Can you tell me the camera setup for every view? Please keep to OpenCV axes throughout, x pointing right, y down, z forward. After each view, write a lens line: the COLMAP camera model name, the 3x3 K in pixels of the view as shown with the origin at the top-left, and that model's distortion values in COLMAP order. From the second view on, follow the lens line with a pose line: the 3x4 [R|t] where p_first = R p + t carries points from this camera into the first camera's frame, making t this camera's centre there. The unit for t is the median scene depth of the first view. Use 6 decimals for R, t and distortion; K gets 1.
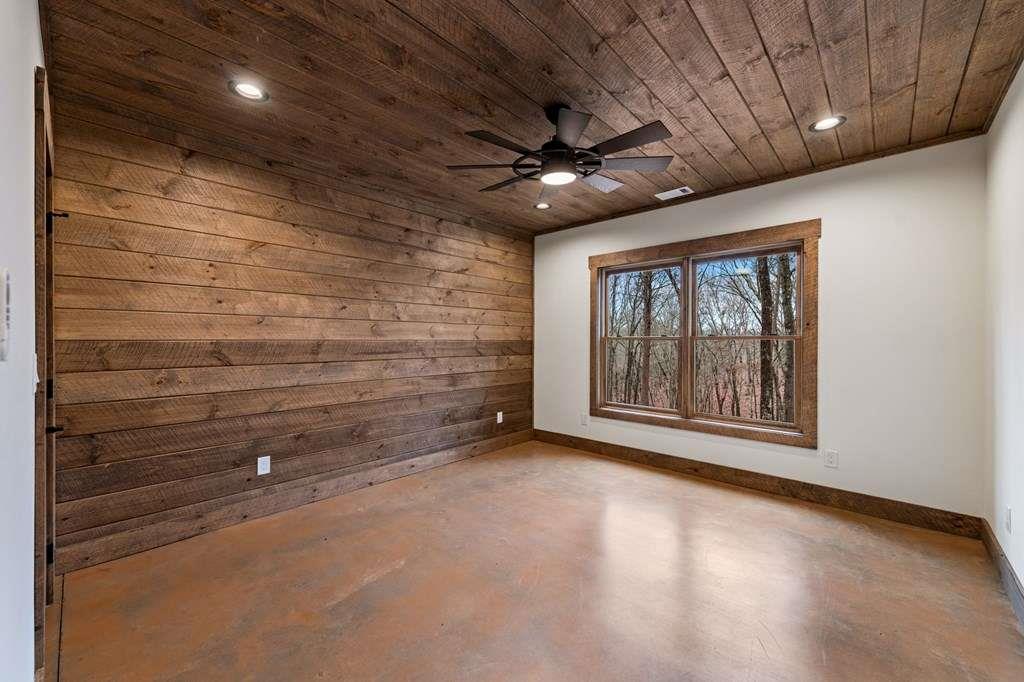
lens RADIAL K [[401.5, 0, 512.6], [0, 401.5, 339.0], [0, 0, 1]] dist [0.006469, -0.000717]
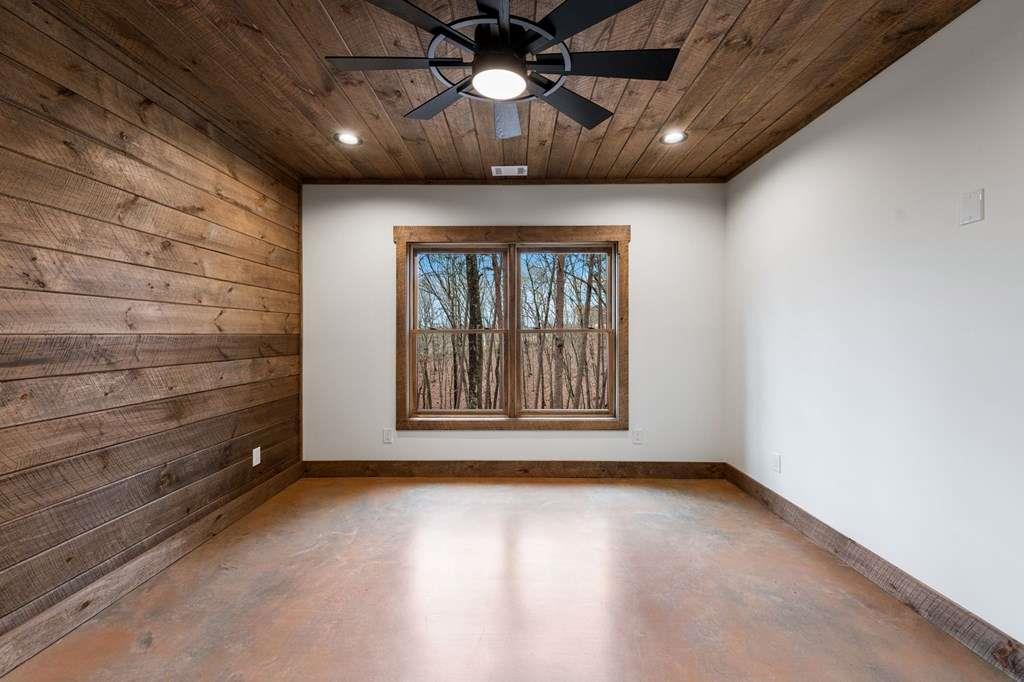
lens RADIAL K [[404.3, 0, 515.1], [0, 404.3, 333.8], [0, 0, 1]] dist [0.006284, -0.000622]
pose [[0.736609, -0.002477, 0.676314, -0.184253], [-0.000308, 0.999992, 0.003997, 0.000427], [-0.676318, -0.003152, 0.736603, 0.291048]]
